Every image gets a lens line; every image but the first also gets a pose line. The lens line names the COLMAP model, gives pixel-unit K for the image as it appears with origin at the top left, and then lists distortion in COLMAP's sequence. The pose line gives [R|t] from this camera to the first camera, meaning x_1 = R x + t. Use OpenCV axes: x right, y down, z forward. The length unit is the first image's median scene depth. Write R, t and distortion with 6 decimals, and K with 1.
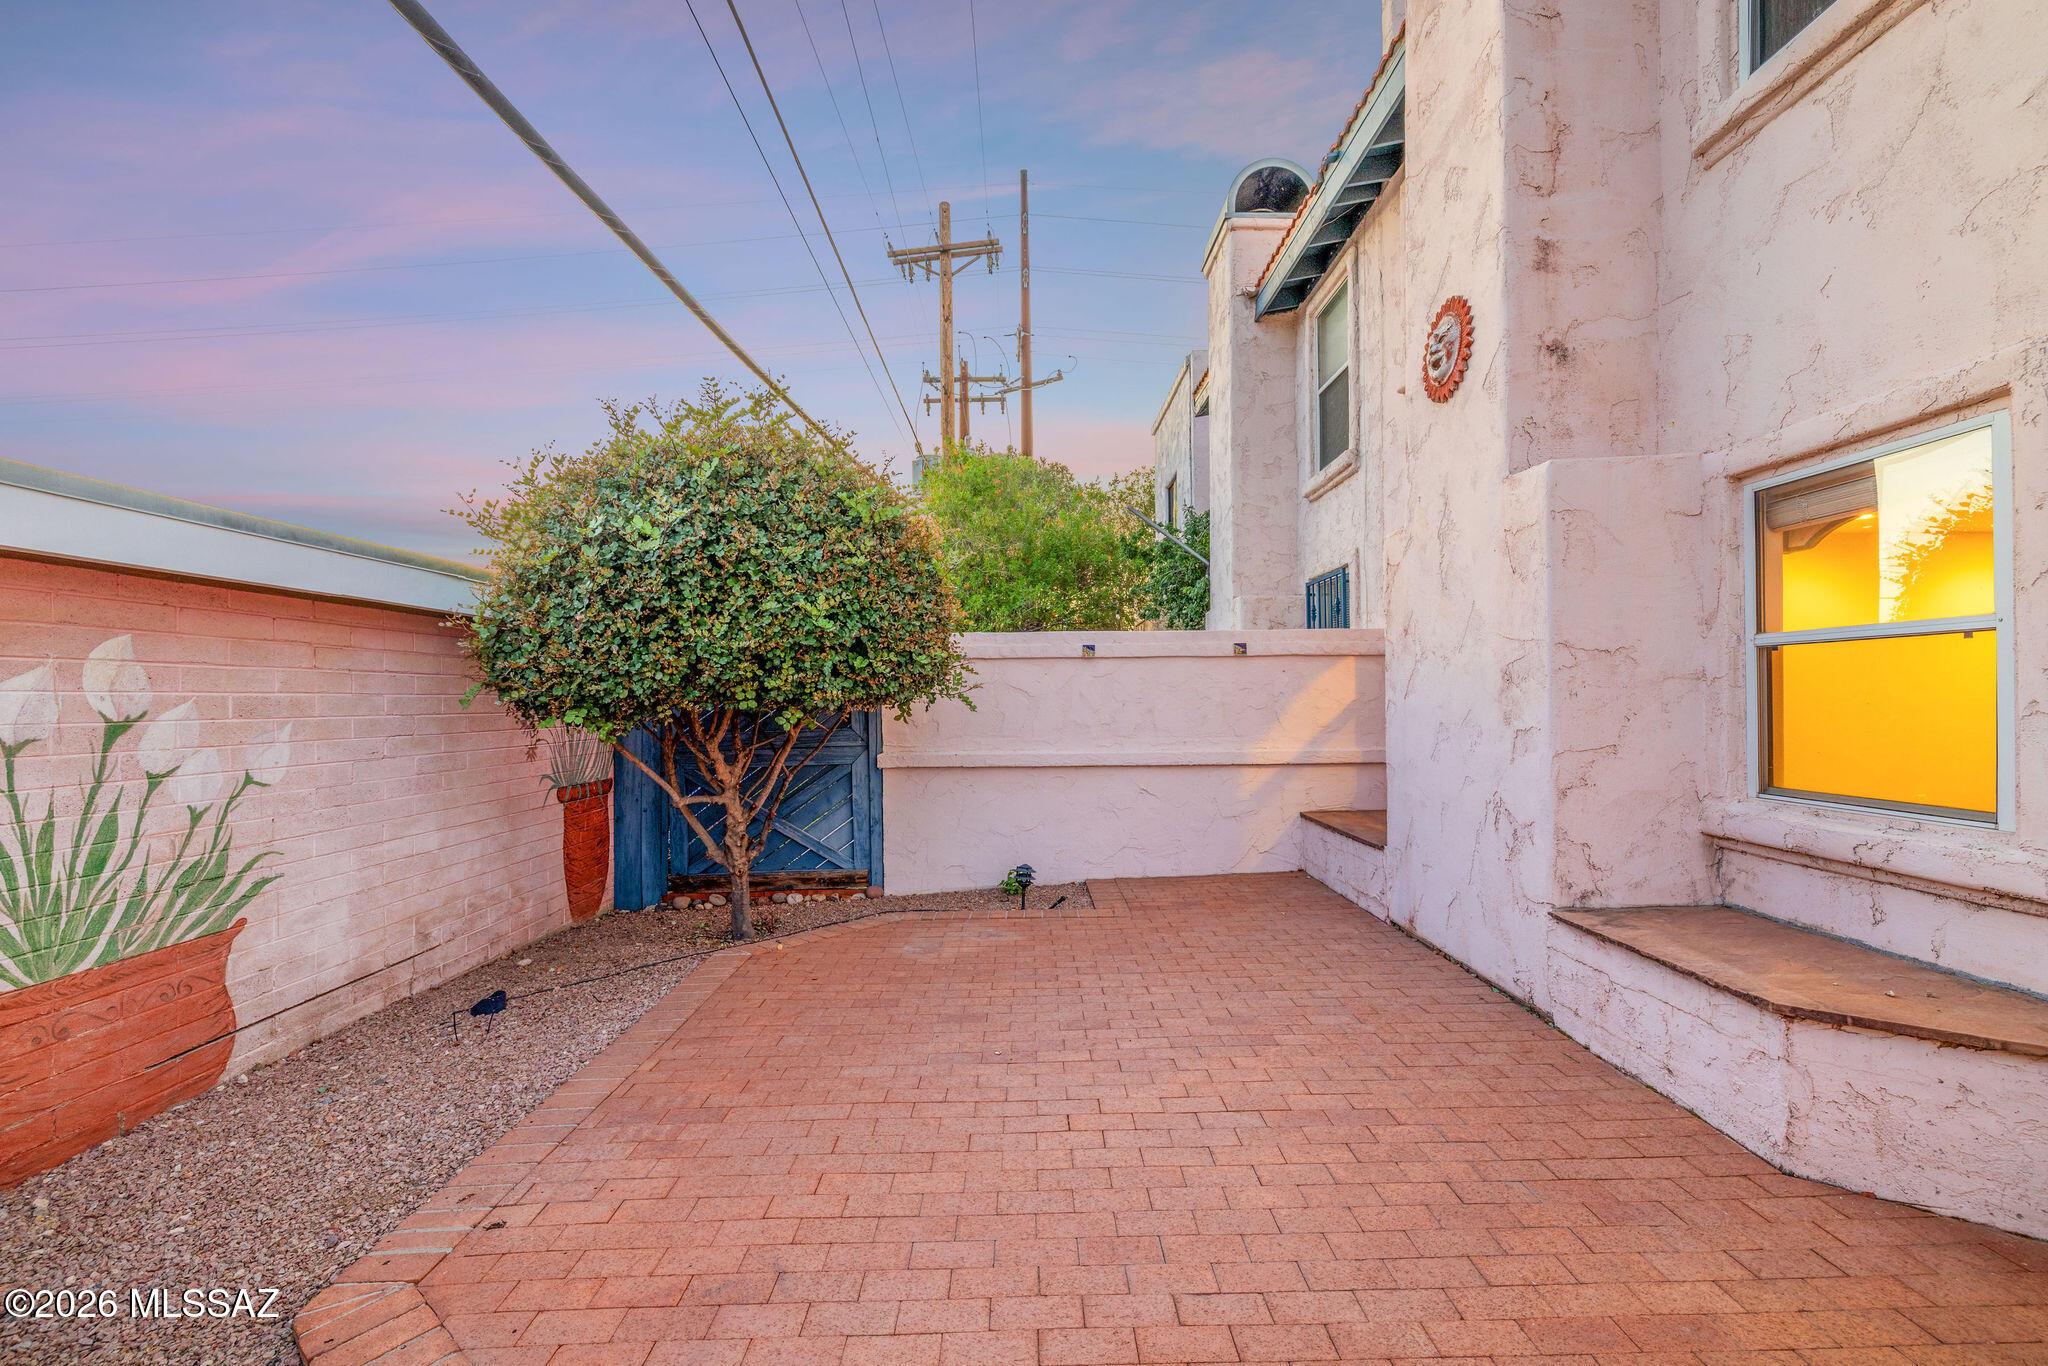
lens RADIAL K [[870.9, 0, 1025.3], [0, 870.9, 697.2], [0, 0, 1]] dist [0.000588, 0.000162]
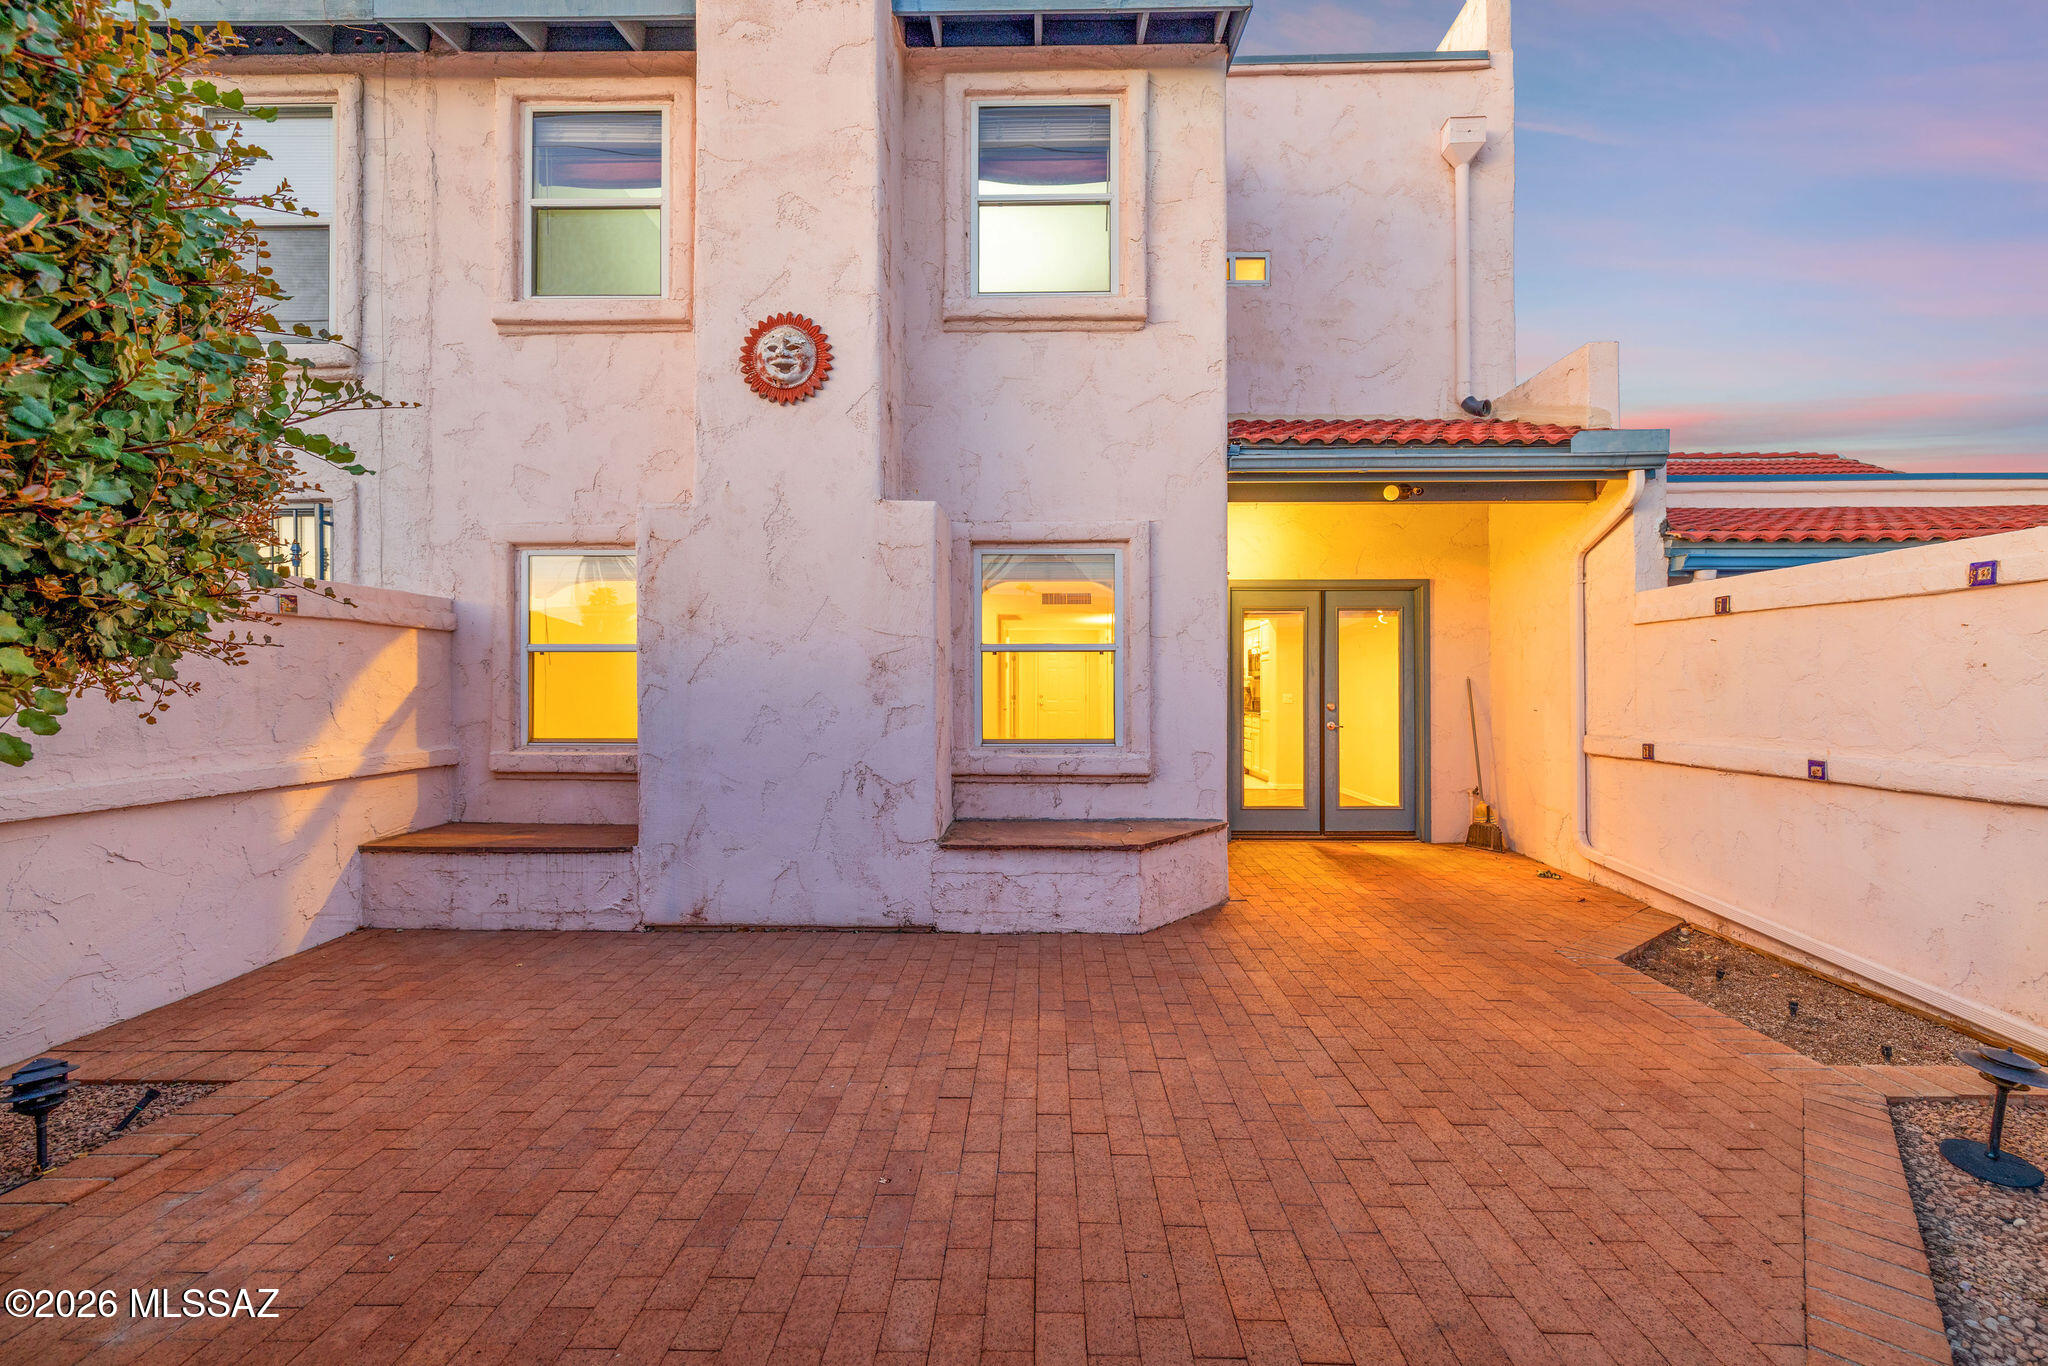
lens RADIAL K [[864.5, 0, 1024.0], [0, 864.5, 683.0], [0, 0, 1]] dist [0.000181, 0.000030]
pose [[0.015310, 0.015022, 0.999770, -0.671267], [-0.000559, 0.999887, -0.015016, 0.020748], [-0.999883, -0.000329, 0.015317, 0.814460]]
